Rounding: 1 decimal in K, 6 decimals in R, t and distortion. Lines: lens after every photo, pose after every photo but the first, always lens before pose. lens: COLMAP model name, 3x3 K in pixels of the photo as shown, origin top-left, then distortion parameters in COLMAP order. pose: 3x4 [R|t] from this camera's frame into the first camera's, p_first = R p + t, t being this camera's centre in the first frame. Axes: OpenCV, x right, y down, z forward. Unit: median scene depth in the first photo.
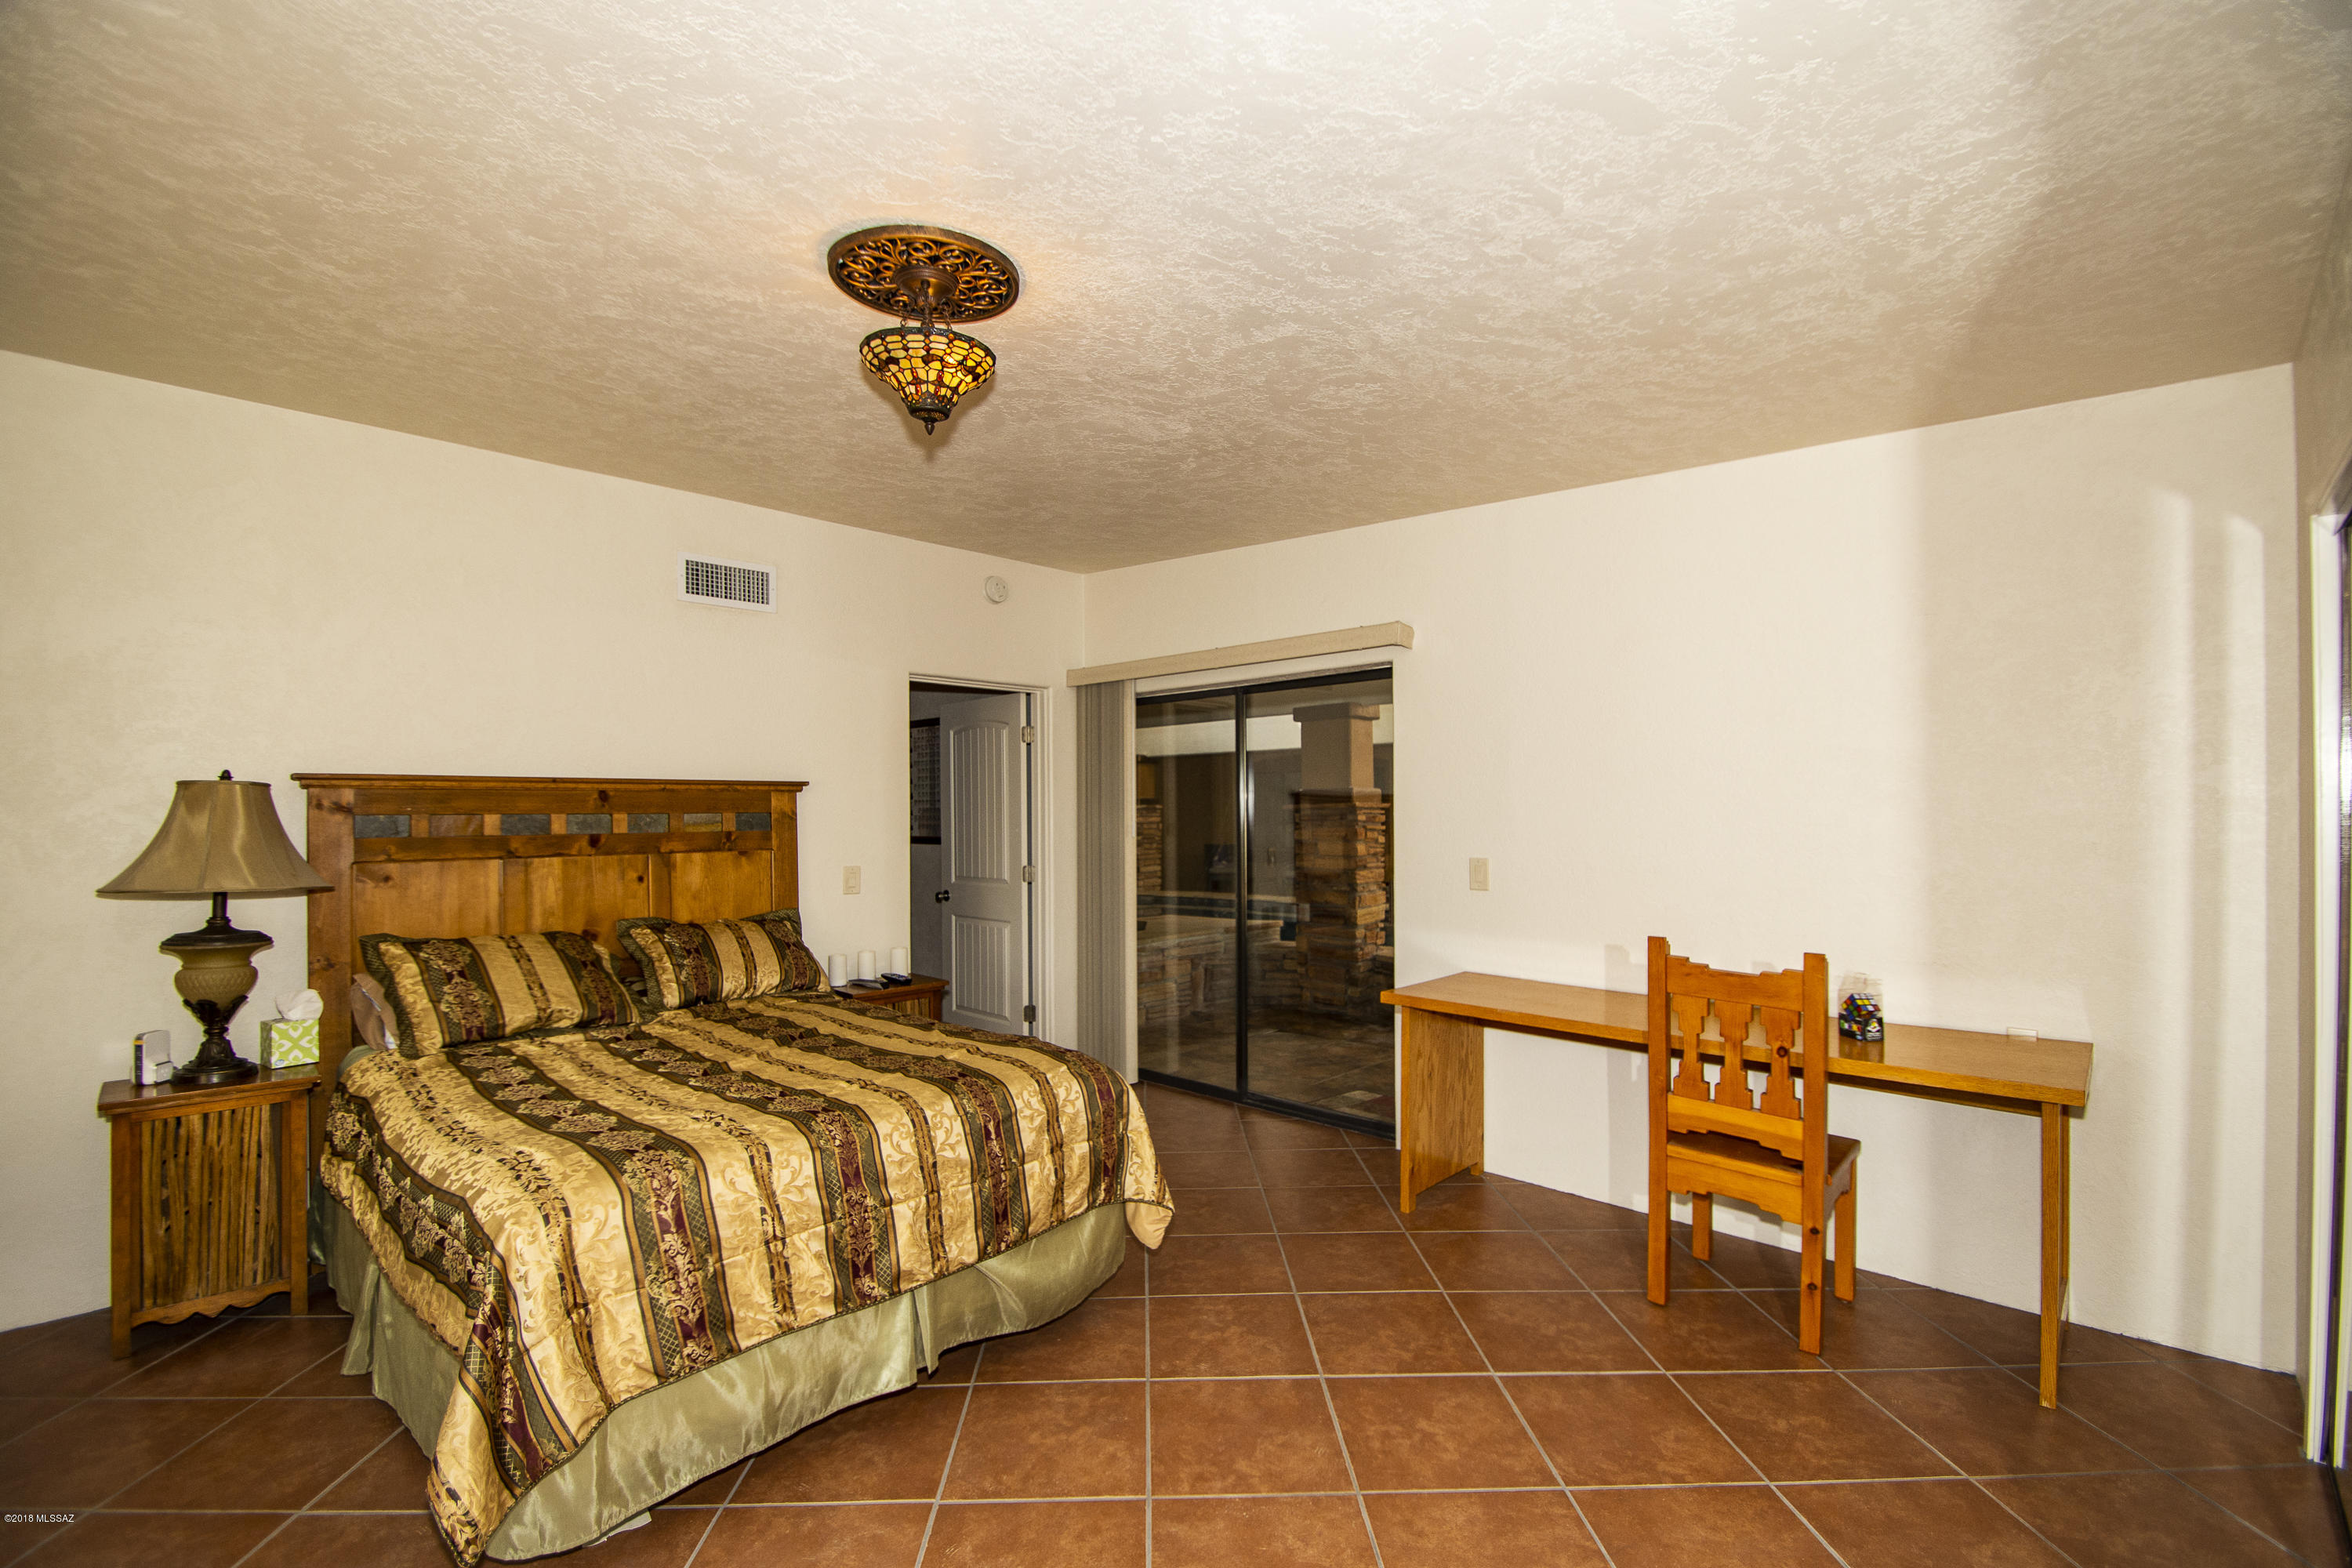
lens RADIAL K [[1048.5, 0, 1166.7], [0, 1048.5, 798.9], [0, 0, 1]] dist [-0.003036, -0.001256]
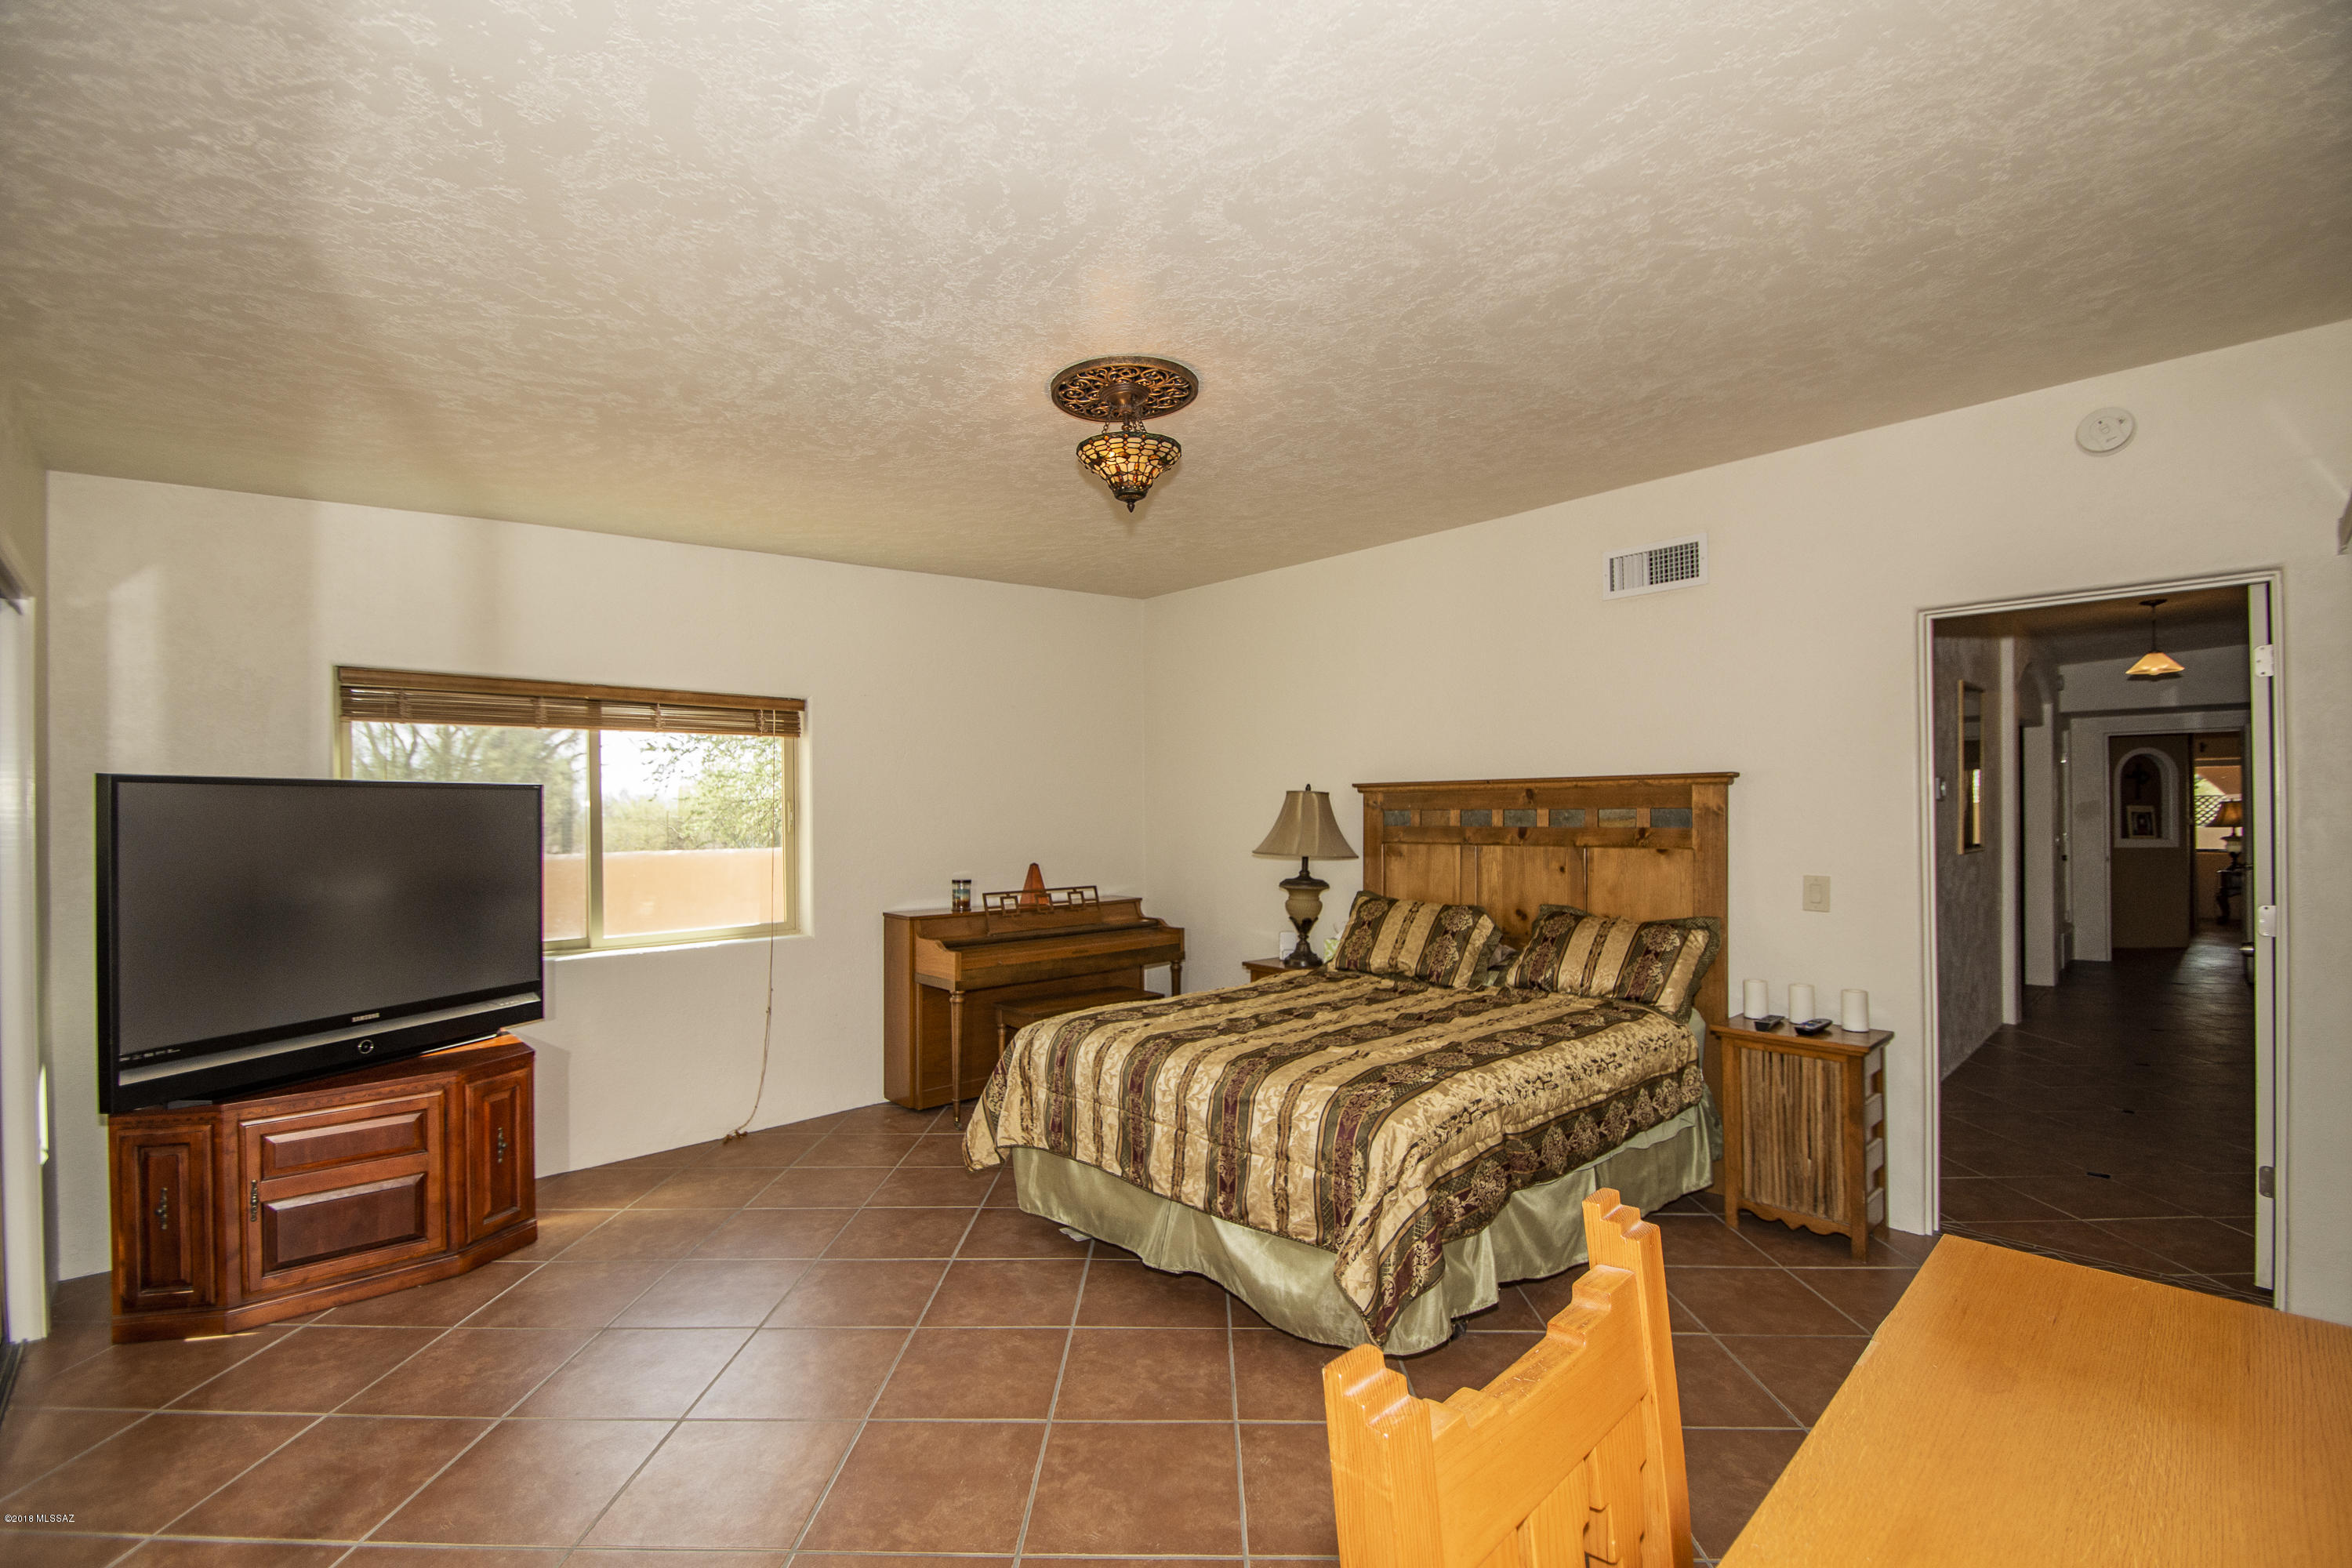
lens RADIAL K [[1048.5, 0, 1175.1], [0, 1048.5, 801.9], [0, 0, 1]] dist [-0.003036, -0.001256]
pose [[-0.067062, -0.003271, -0.997743, 0.650416], [0.019195, 0.999805, -0.004568, 0.003818], [0.997564, -0.019458, -0.066986, 0.720991]]
